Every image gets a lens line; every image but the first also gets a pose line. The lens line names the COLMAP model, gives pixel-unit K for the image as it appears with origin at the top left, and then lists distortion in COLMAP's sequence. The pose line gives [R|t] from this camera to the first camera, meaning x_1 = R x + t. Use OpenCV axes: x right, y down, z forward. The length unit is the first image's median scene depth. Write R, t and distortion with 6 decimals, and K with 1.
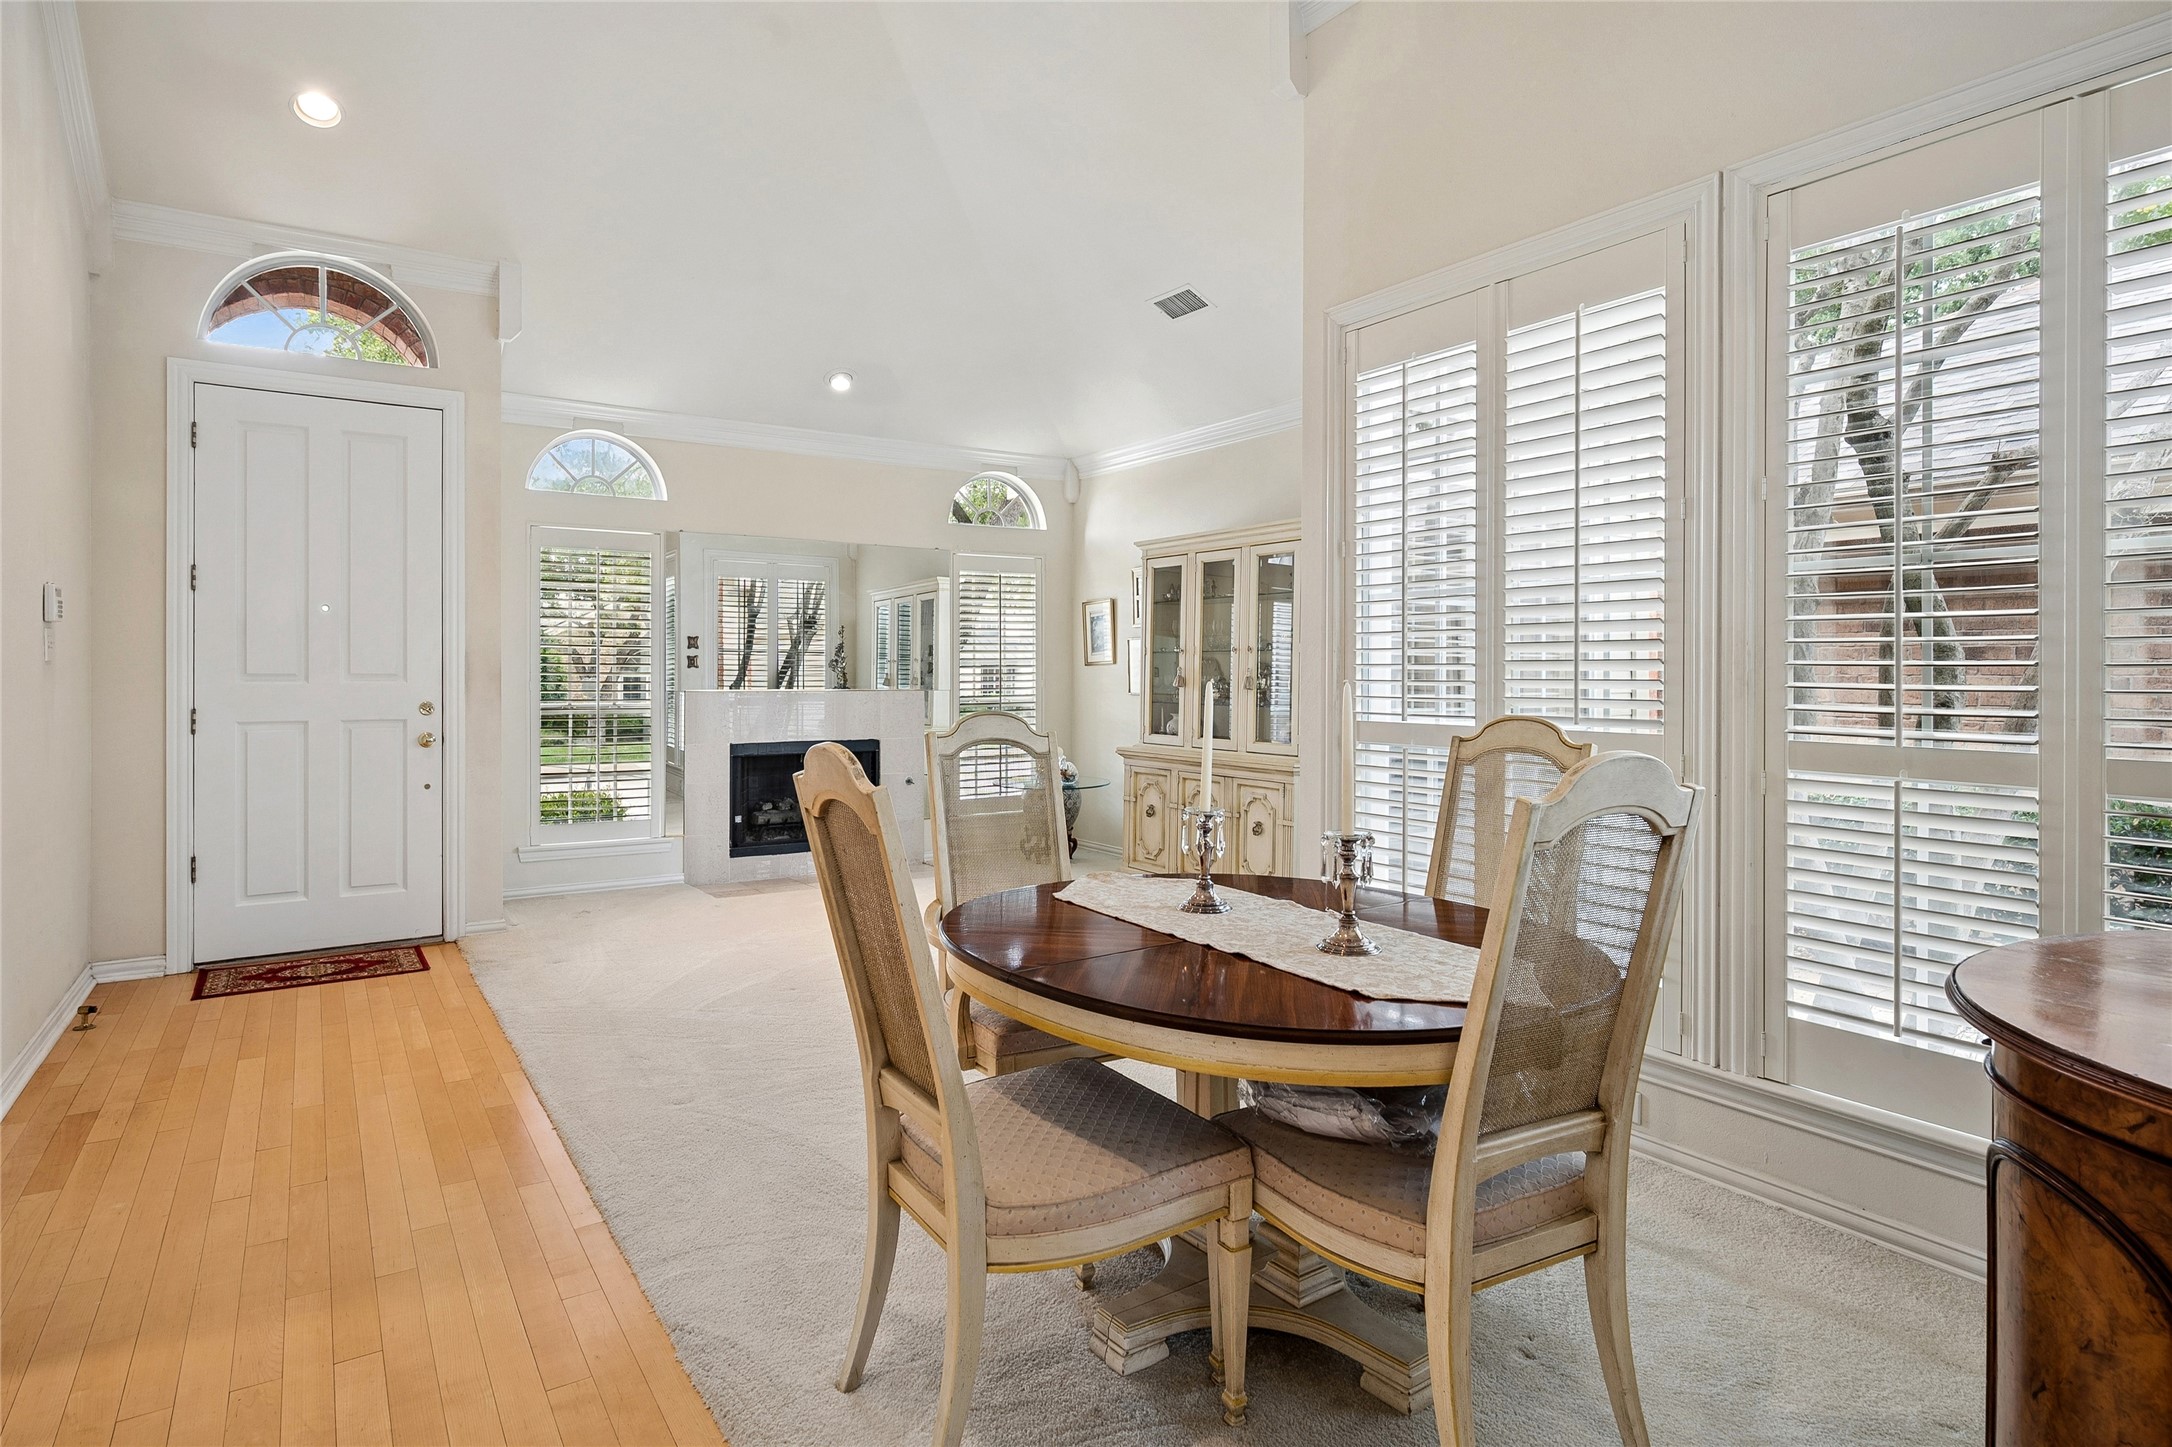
lens RADIAL K [[1188.5, 0, 1084.9], [0, 1188.5, 684.9], [0, 0, 1]] dist [0.002595, 0.000879]
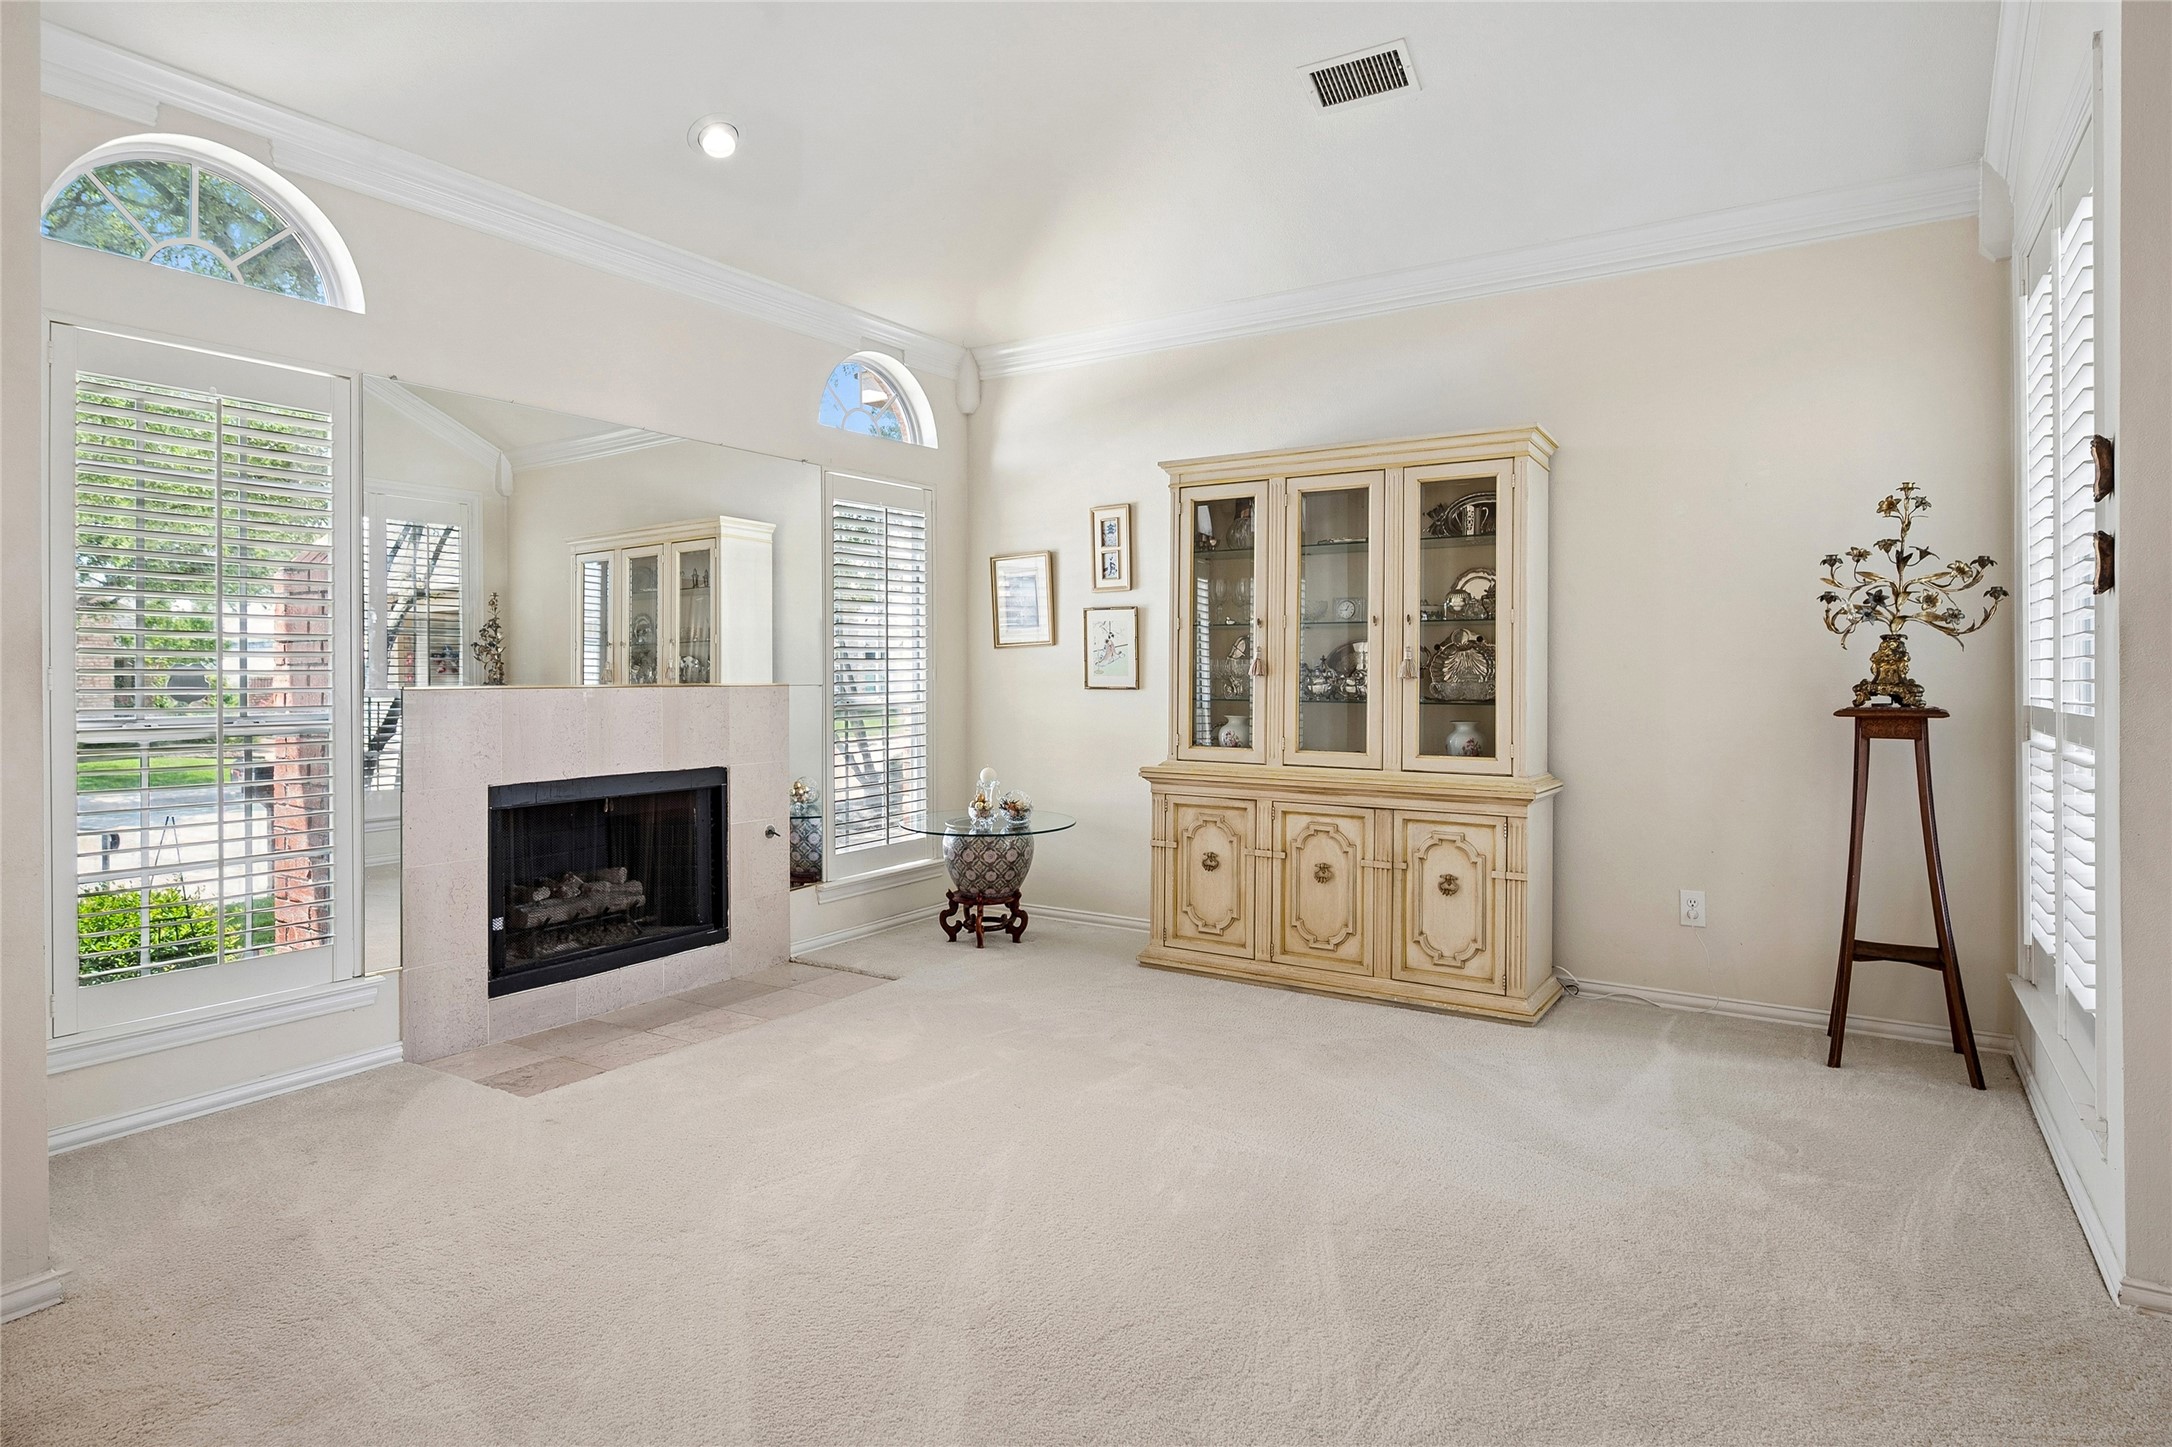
lens RADIAL K [[1167.3, 0, 1081.4], [0, 1167.3, 687.8], [0, 0, 1]] dist [-0.003631, -0.000201]
pose [[0.914887, -0.007824, 0.403634, -0.270751], [0.005868, 0.999964, 0.006083, 0.003575], [-0.403667, -0.003196, 0.914900, 0.419163]]
